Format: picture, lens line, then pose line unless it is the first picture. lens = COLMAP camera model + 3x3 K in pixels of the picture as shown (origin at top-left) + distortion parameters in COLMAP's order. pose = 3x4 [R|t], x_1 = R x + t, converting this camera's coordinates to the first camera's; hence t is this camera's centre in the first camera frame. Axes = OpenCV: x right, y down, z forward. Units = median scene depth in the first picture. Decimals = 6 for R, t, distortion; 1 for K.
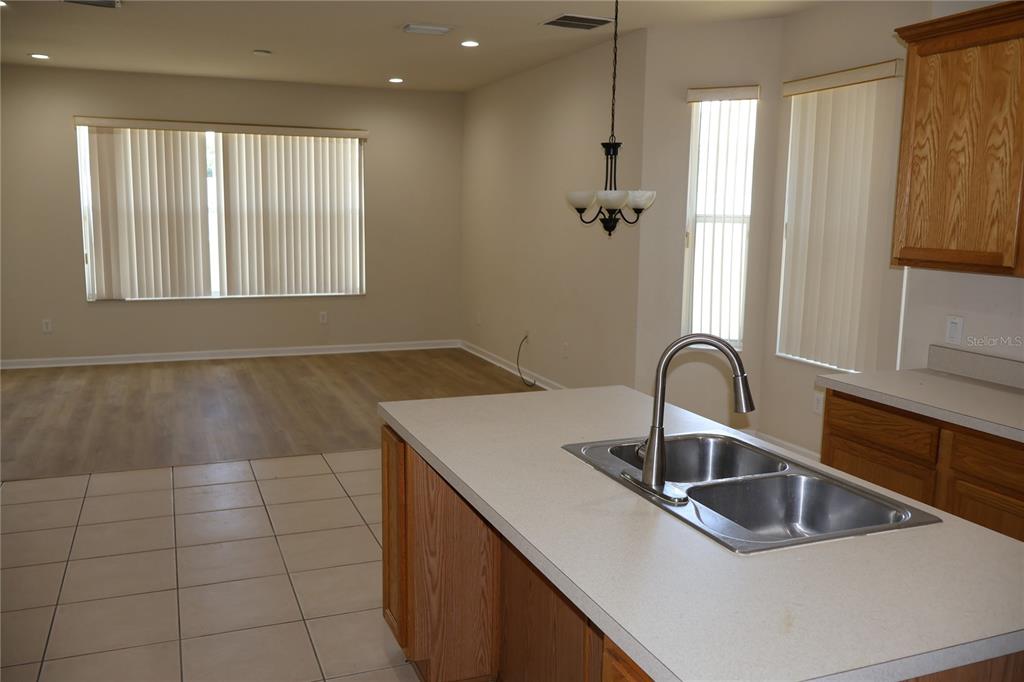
lens RADIAL K [[856.2, 0, 512.0], [0, 856.2, 341.0], [0, 0, 1]] dist [-0.005719, -0.002572]
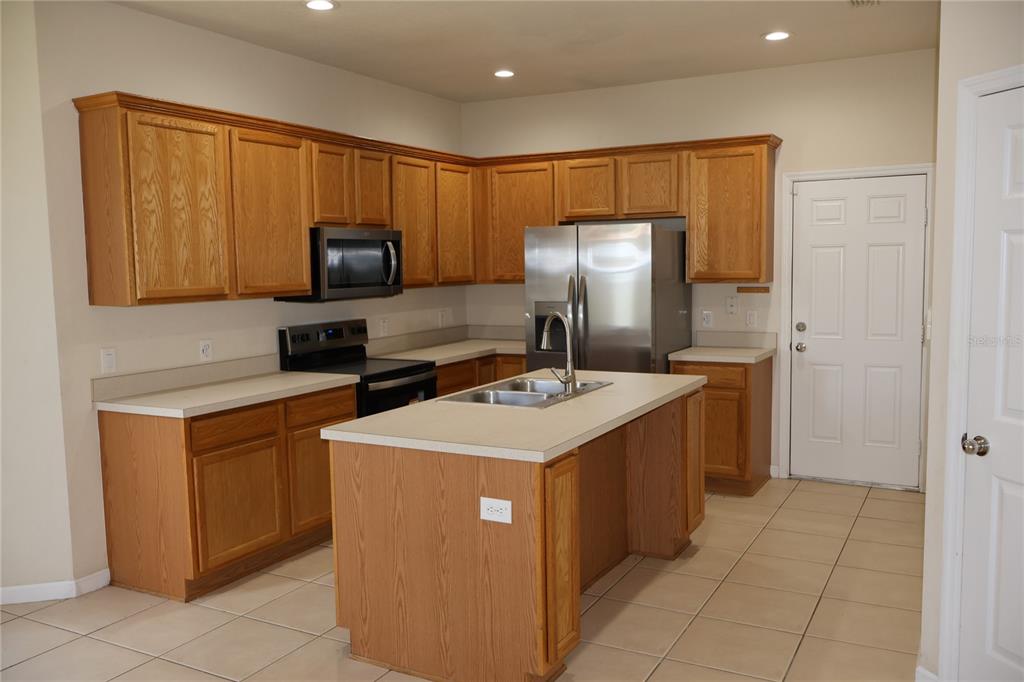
lens RADIAL K [[856.2, 0, 512.0], [0, 856.2, 341.0], [0, 0, 1]] dist [-0.005719, -0.002572]
pose [[-0.632095, -0.081208, 0.770624, -0.789076], [0.120572, 0.972074, 0.201334, -0.228479], [-0.765453, 0.220178, -0.604651, 1.436713]]
